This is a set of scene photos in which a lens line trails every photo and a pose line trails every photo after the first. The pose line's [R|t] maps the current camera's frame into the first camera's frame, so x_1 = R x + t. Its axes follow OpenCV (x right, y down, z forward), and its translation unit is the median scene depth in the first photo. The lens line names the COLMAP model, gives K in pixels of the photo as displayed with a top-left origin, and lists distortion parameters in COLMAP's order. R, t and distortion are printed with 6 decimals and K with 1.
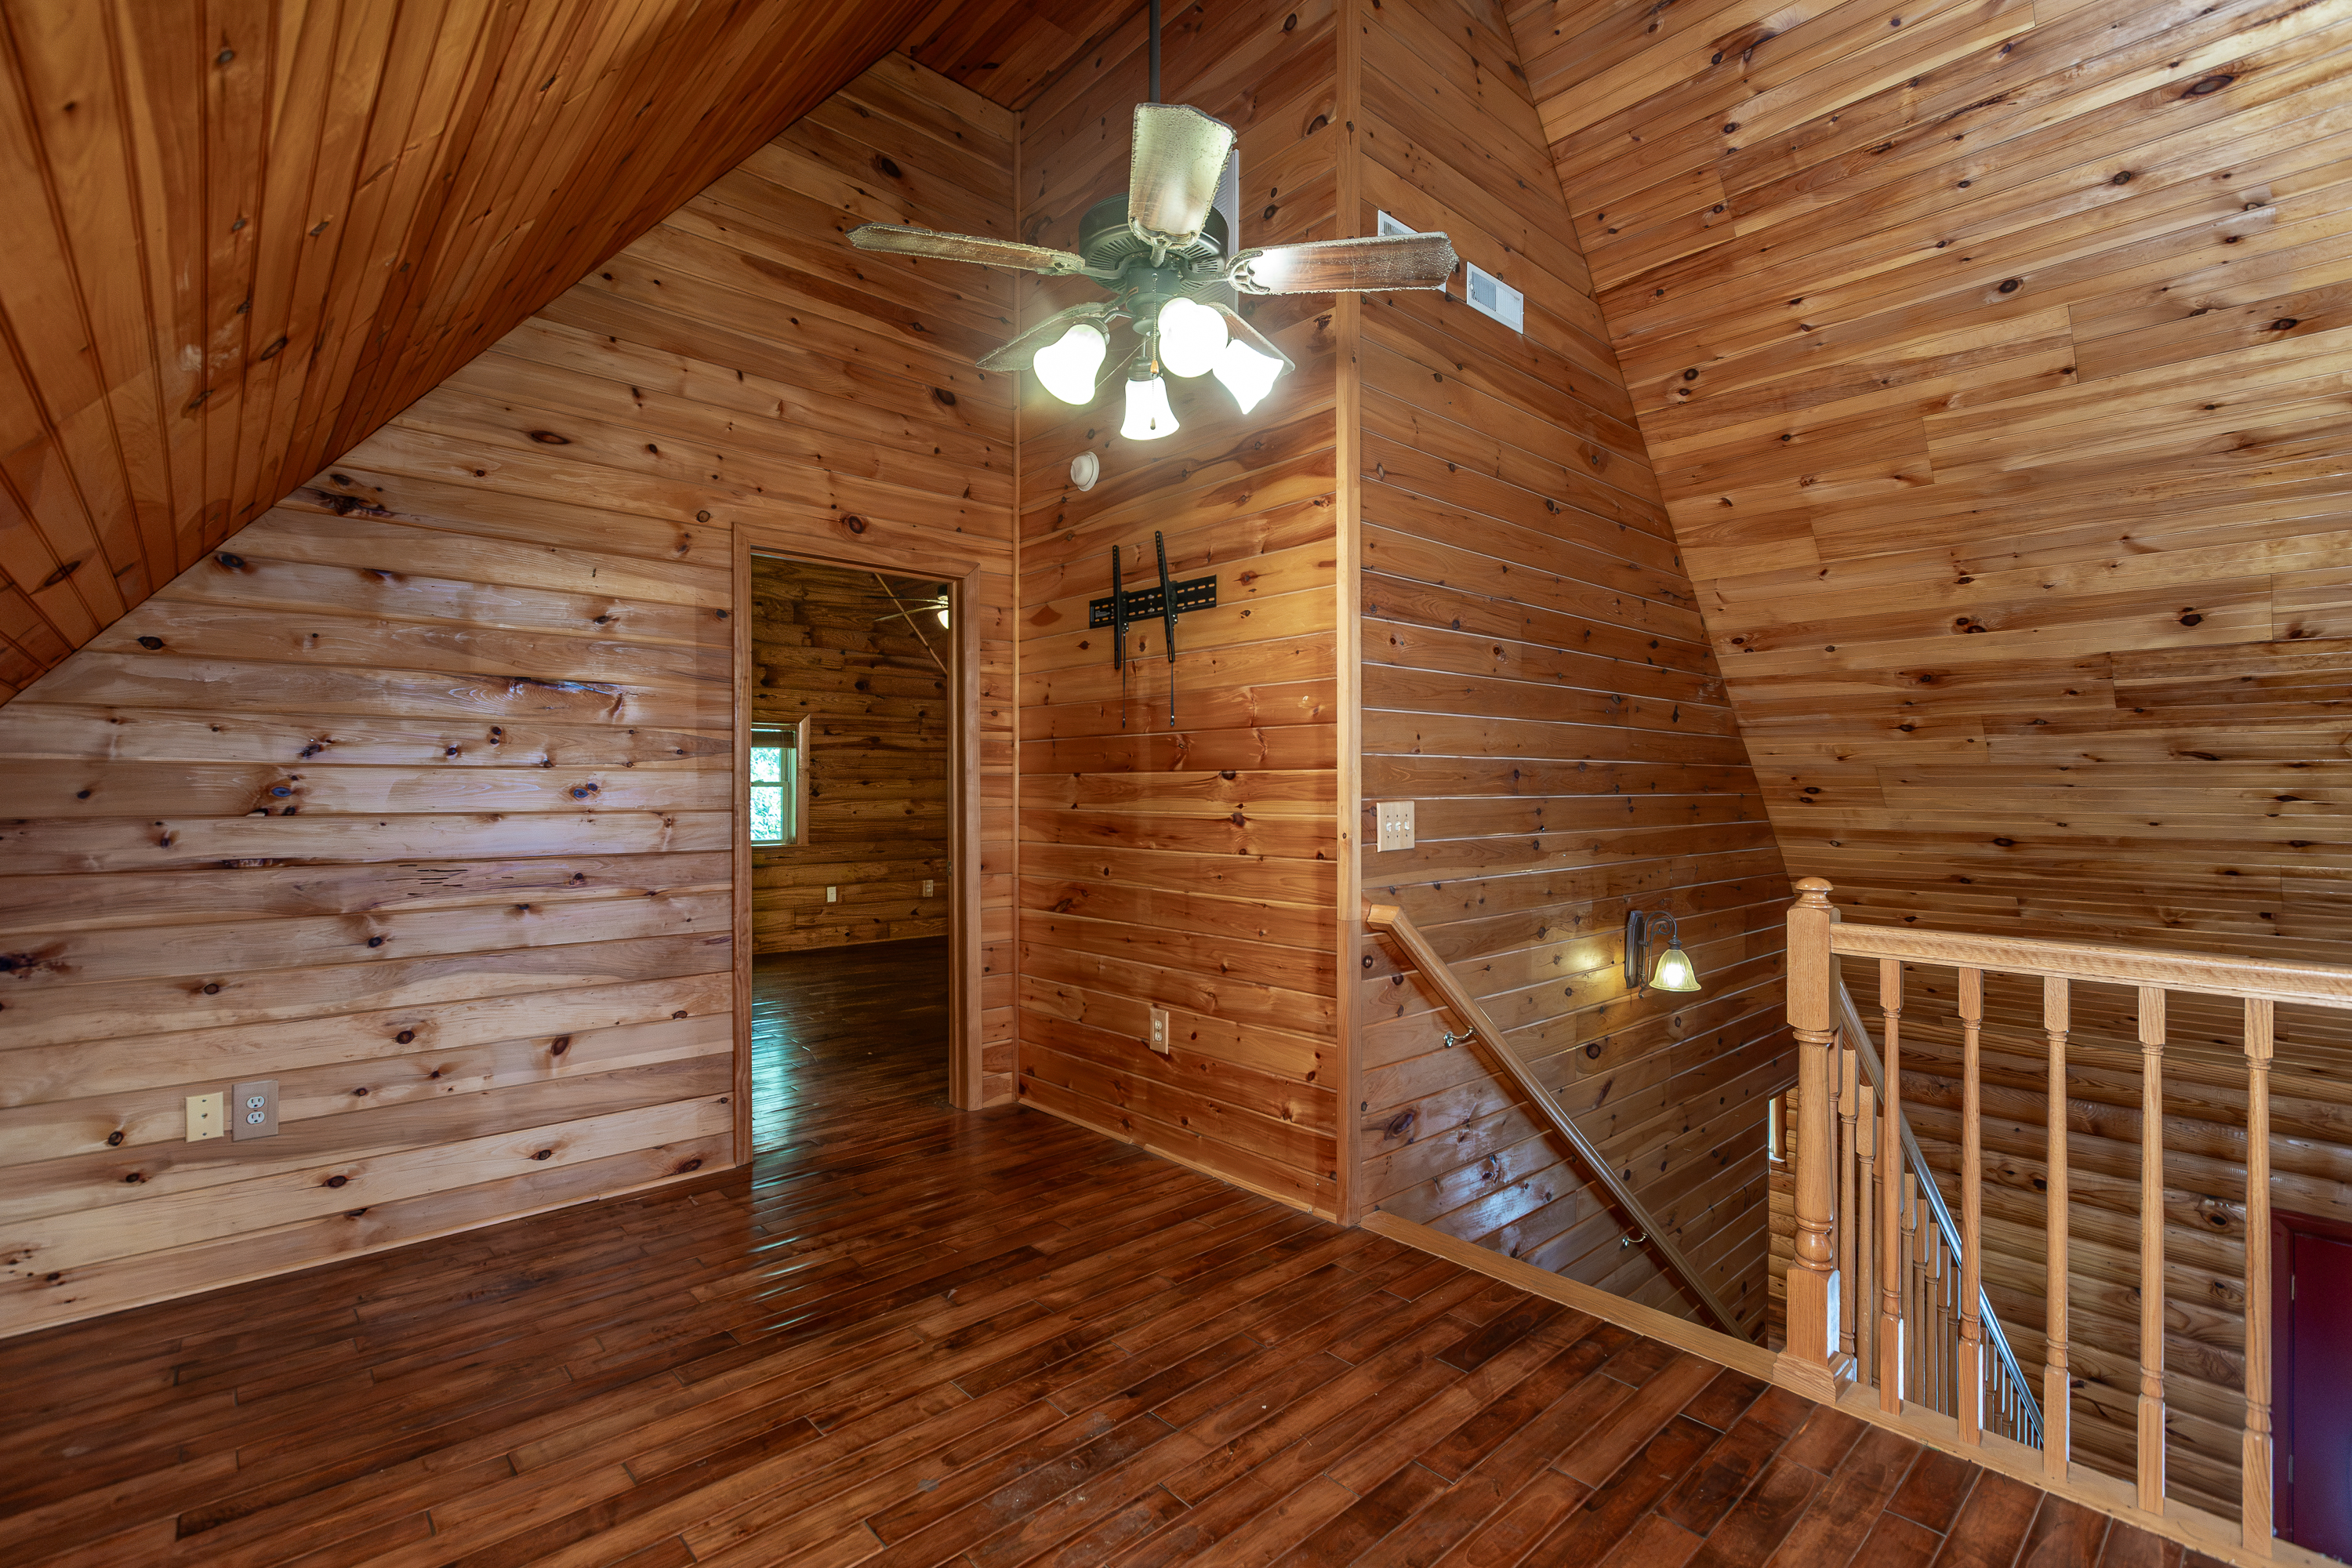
lens RADIAL K [[1052.0, 0, 1171.7], [0, 1052.0, 787.9], [0, 0, 1]] dist [0.006481, -0.002859]
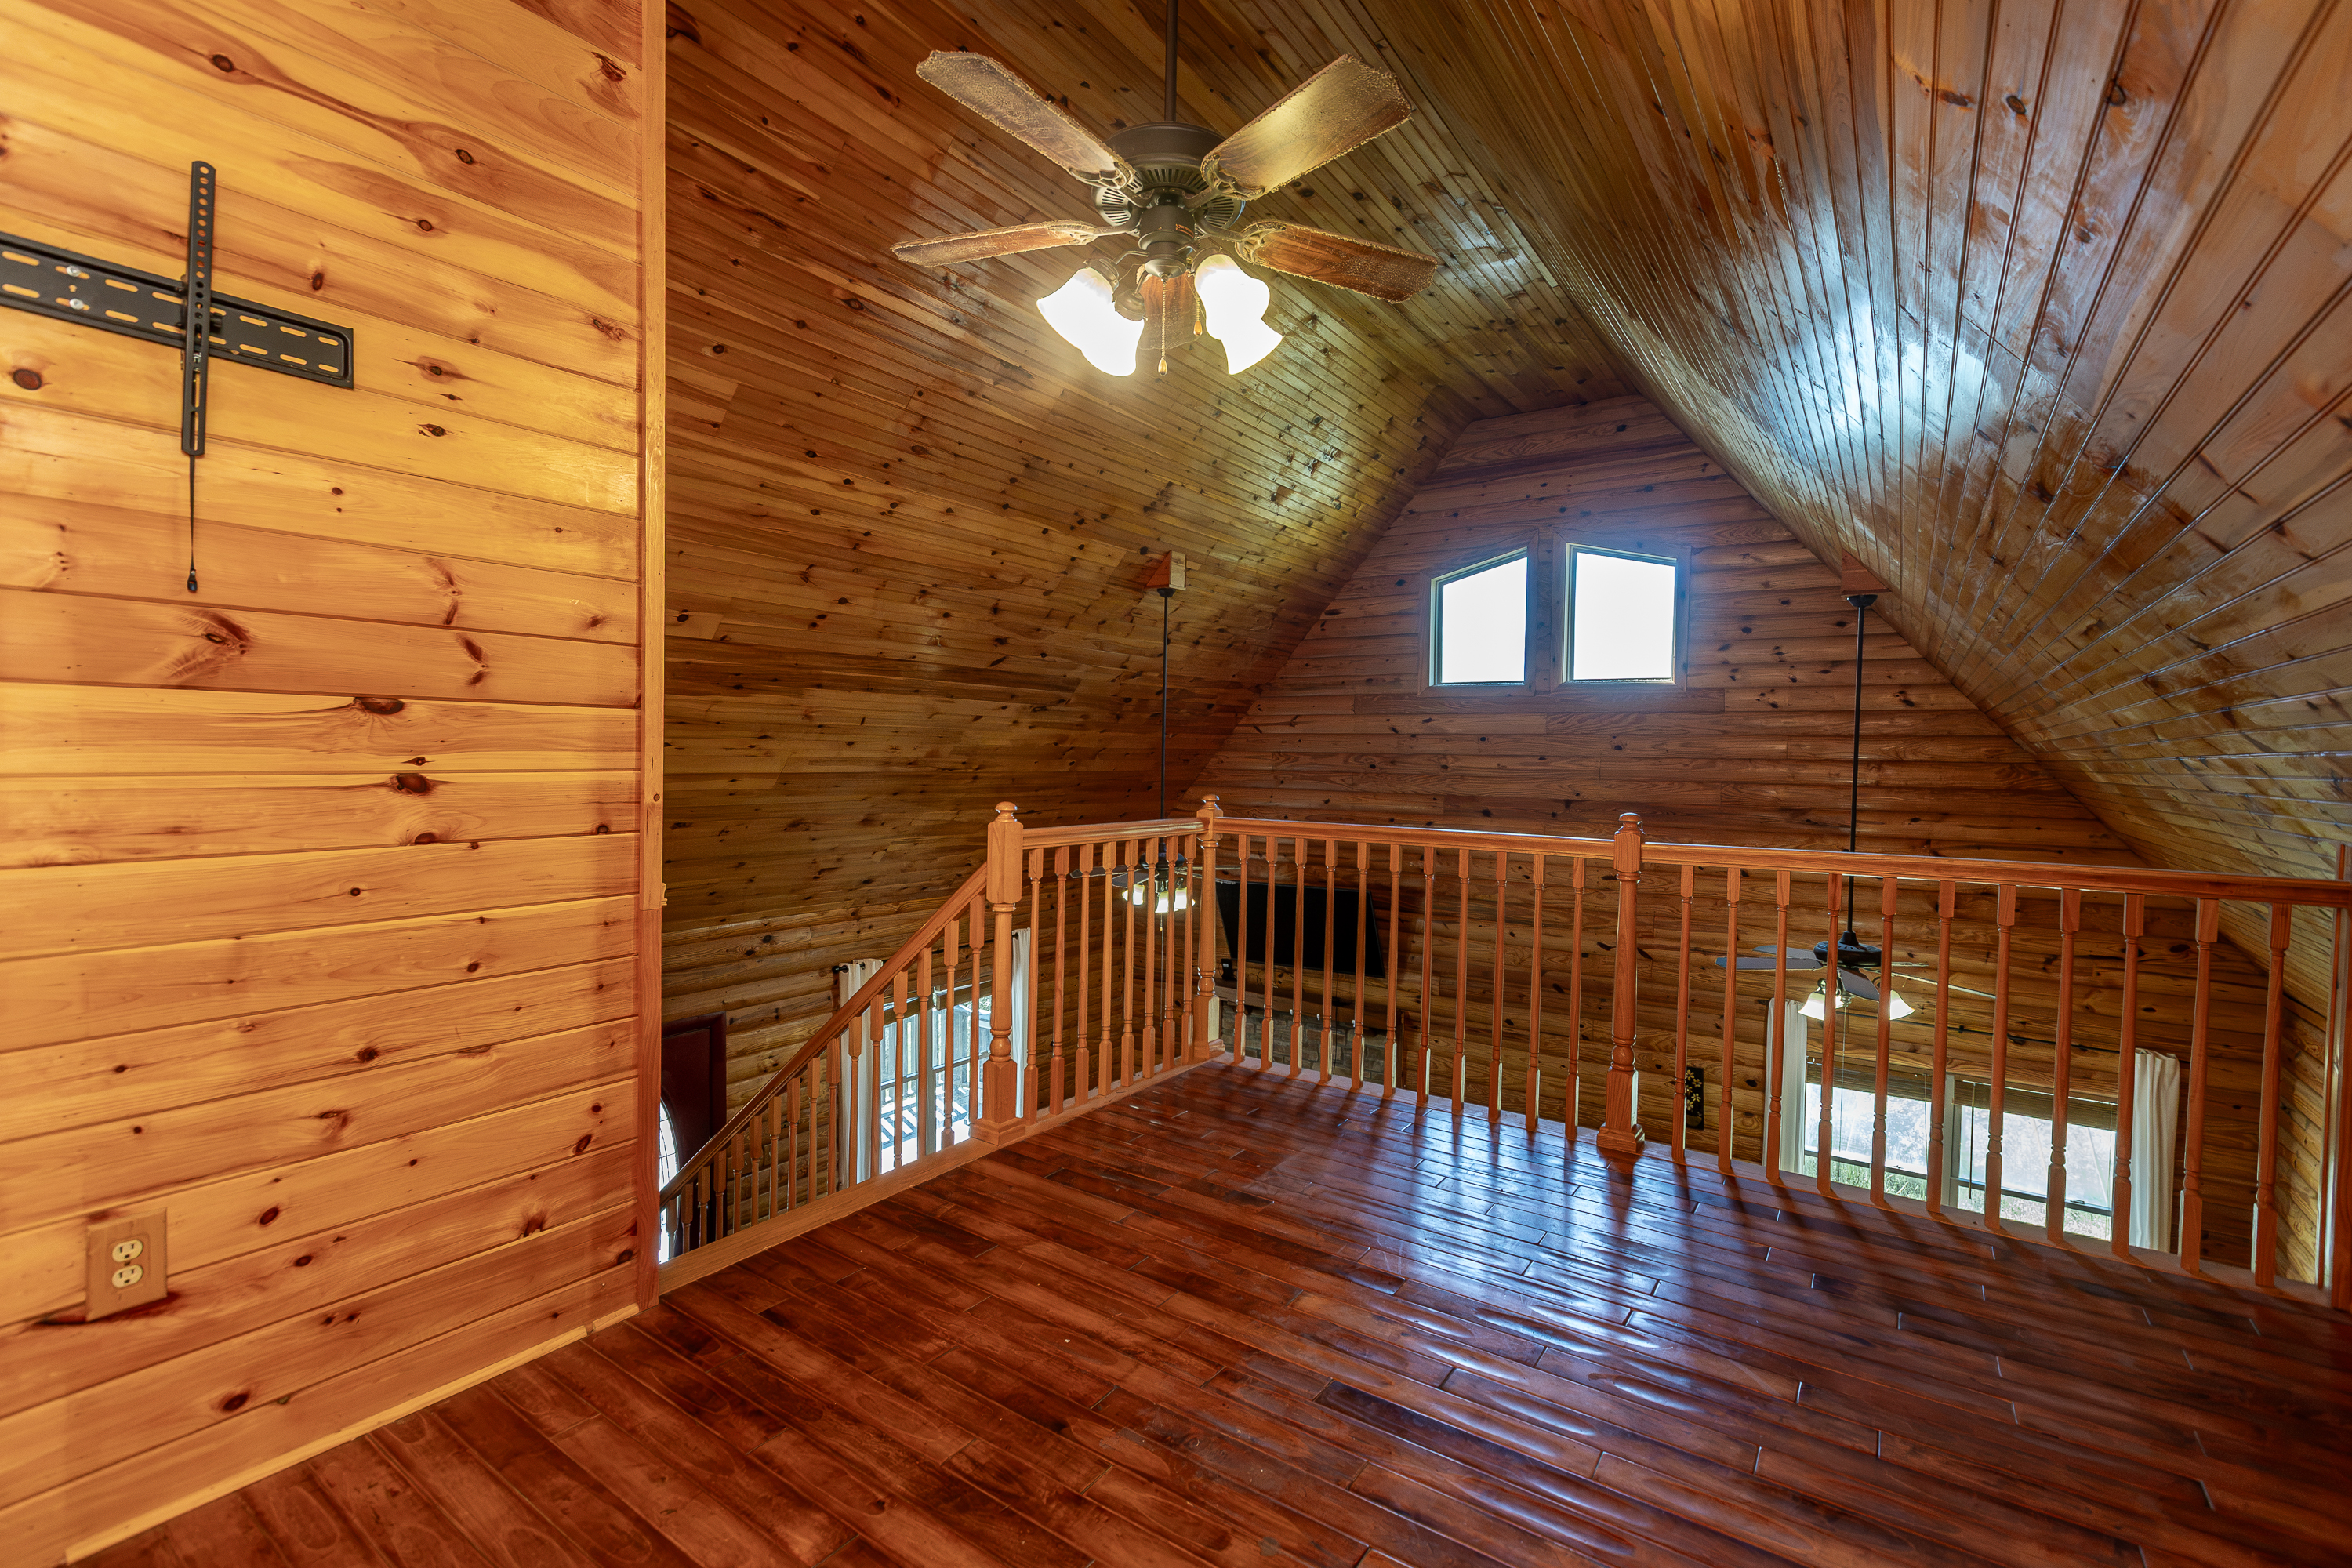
lens RADIAL K [[1052.0, 0, 1169.8], [0, 1052.0, 776.8], [0, 0, 1]] dist [0.006481, -0.002859]
pose [[-0.218791, -0.031292, 0.975270, -0.631871], [-0.016110, 0.999465, 0.028454, 0.002560], [-0.975639, -0.009487, -0.219178, 0.774455]]
